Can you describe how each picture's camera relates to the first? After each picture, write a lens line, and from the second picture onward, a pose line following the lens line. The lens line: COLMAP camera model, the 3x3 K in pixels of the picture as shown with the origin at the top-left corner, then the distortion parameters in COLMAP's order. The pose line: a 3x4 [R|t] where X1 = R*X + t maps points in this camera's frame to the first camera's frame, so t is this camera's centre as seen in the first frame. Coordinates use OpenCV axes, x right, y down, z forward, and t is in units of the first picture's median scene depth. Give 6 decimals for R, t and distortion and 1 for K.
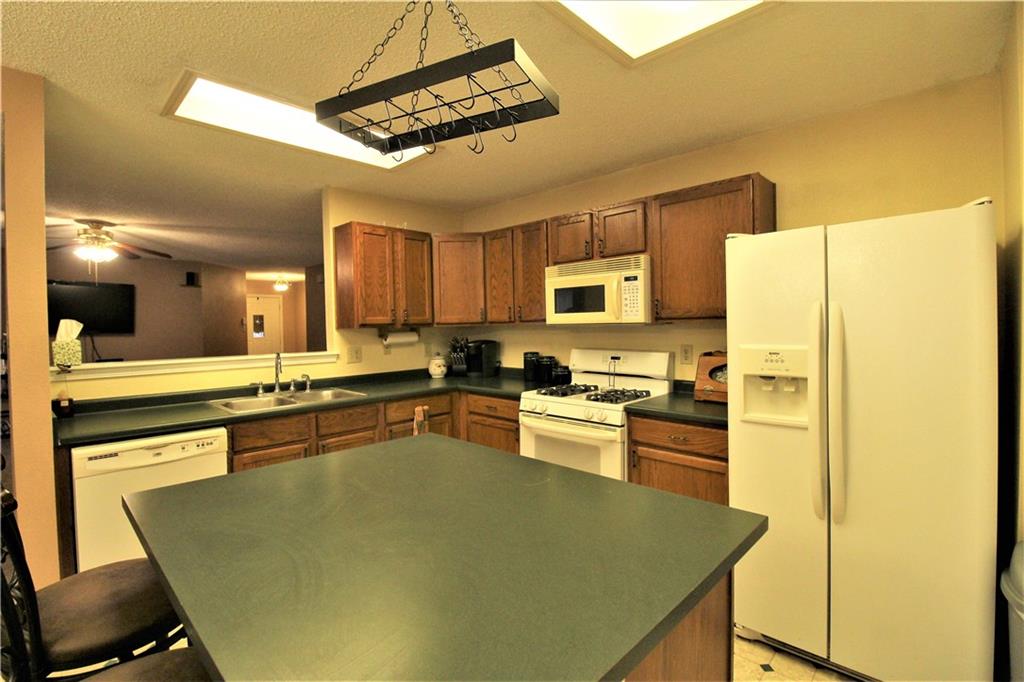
lens RADIAL K [[475.2, 0, 510.2], [0, 475.2, 335.6], [0, 0, 1]] dist [-0.013398, -0.000824]
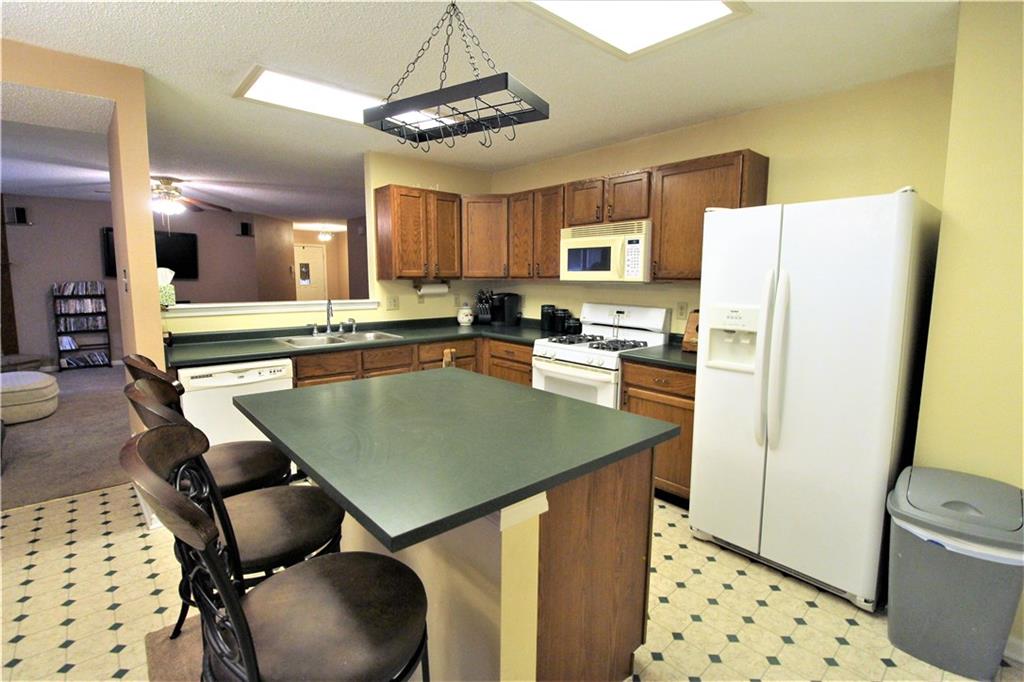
lens RADIAL K [[475.2, 0, 513.7], [0, 475.2, 340.5], [0, 0, 1]] dist [-0.013398, -0.000824]
pose [[0.997279, 0.033388, -0.065731, 0.053944], [-0.025945, 0.993483, 0.110988, -0.005433], [0.069008, -0.108981, 0.991646, -0.164174]]
